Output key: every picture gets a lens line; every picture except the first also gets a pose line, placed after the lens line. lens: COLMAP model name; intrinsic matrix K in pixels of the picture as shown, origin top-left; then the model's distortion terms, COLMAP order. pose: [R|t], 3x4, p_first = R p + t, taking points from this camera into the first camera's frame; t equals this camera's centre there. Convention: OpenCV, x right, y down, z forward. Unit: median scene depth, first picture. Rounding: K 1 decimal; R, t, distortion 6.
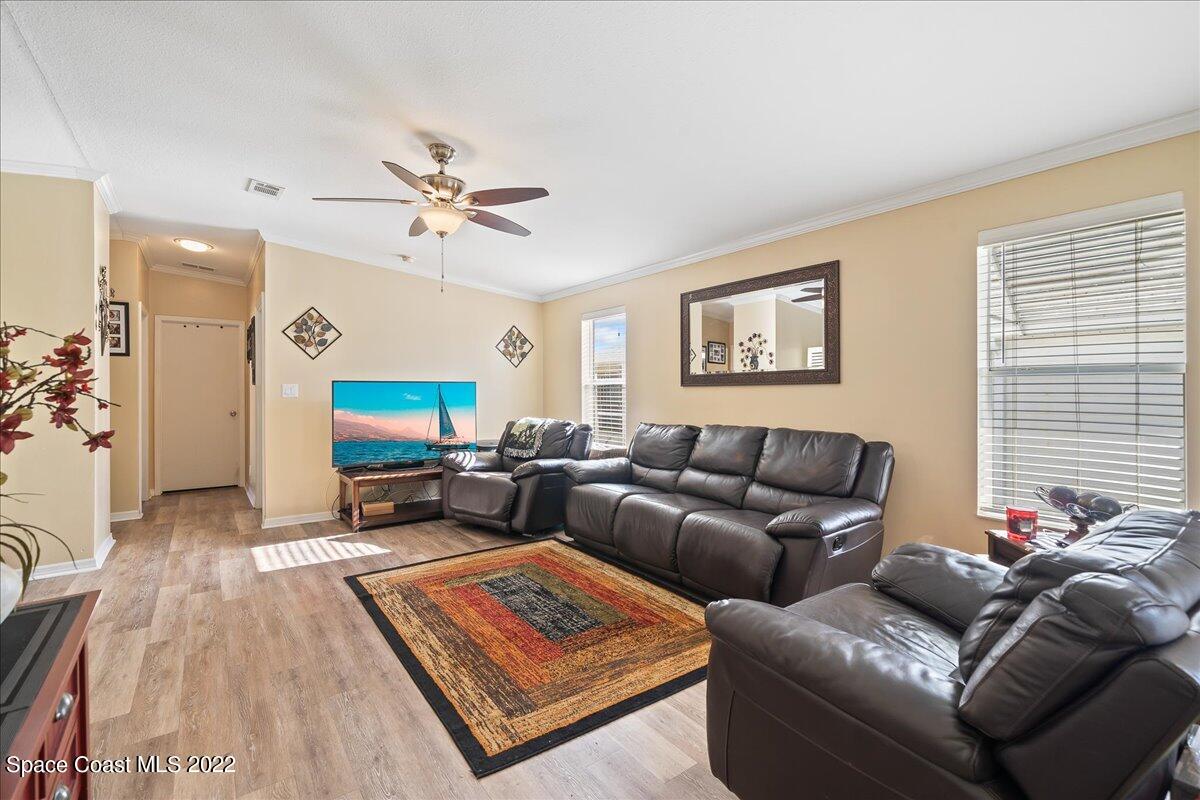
lens RADIAL K [[533.0, 0, 597.6], [0, 533.0, 395.2], [0, 0, 1]] dist [0.000338, -0.000118]
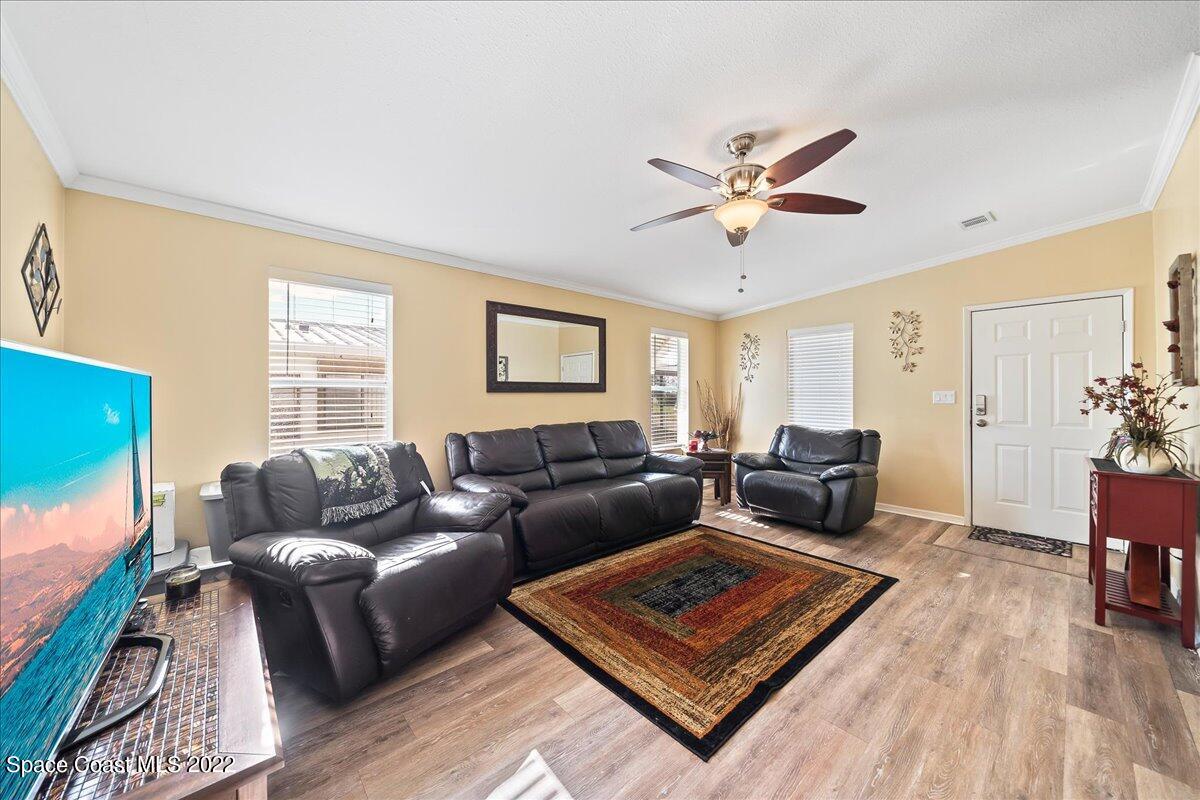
lens RADIAL K [[436.1, 0, 584.5], [0, 436.1, 396.2], [0, 0, 1]] dist [-0.007879, -0.000032]
pose [[-0.088075, 0.000049, 0.996114, -0.898812], [0.008447, 0.999964, 0.000697, -0.011024], [-0.996078, 0.008476, -0.088073, 1.172002]]
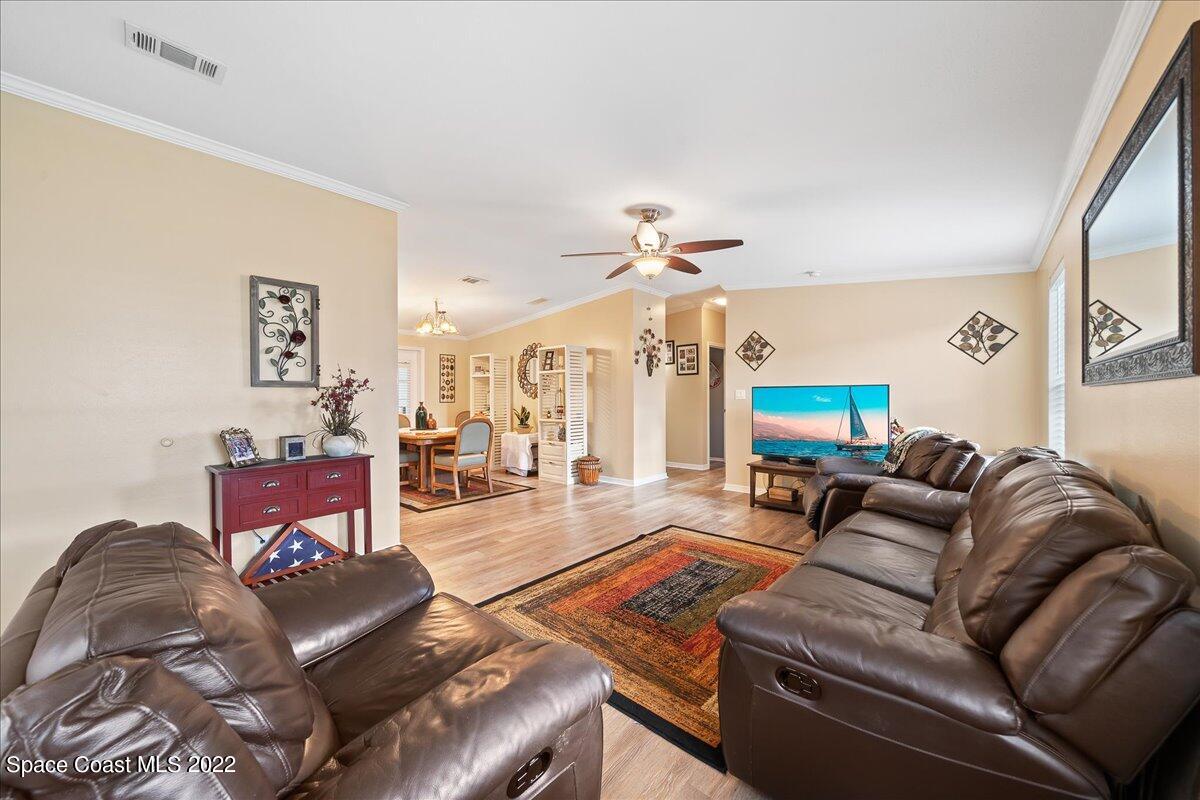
lens RADIAL K [[436.1, 0, 584.5], [0, 436.1, 396.2], [0, 0, 1]] dist [-0.007879, -0.000032]
pose [[0.205142, 0.001524, -0.978731, 0.637132], [-0.005349, 0.999986, 0.000436, -0.003880], [0.978718, 0.005146, 0.205147, 0.540670]]
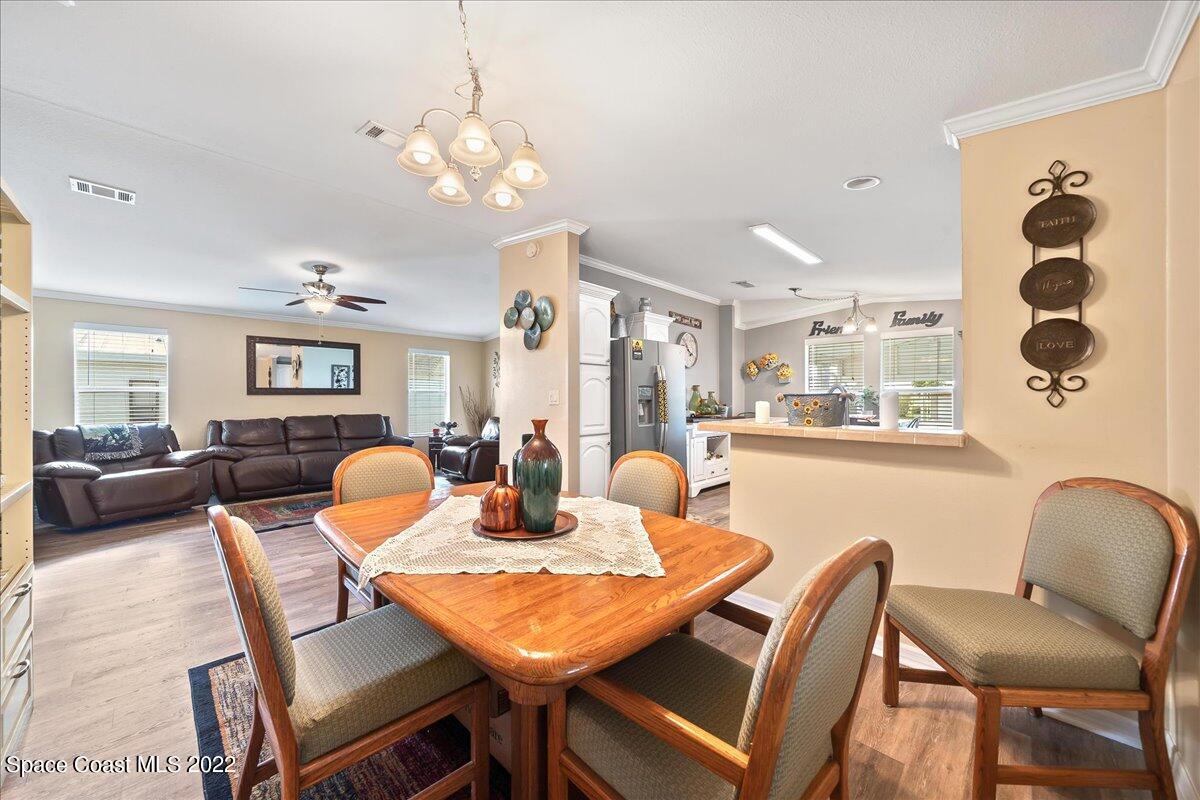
lens RADIAL K [[468.4, 0, 600.0], [0, 468.4, 400.0], [0, 0, 1]] dist [-0.000461, -0.000126]
pose [[-0.158744, -0.002011, 0.987318, -1.791299], [0.009693, 0.999947, 0.003595, 0.004471], [-0.987272, 0.010140, -0.158716, 0.261173]]
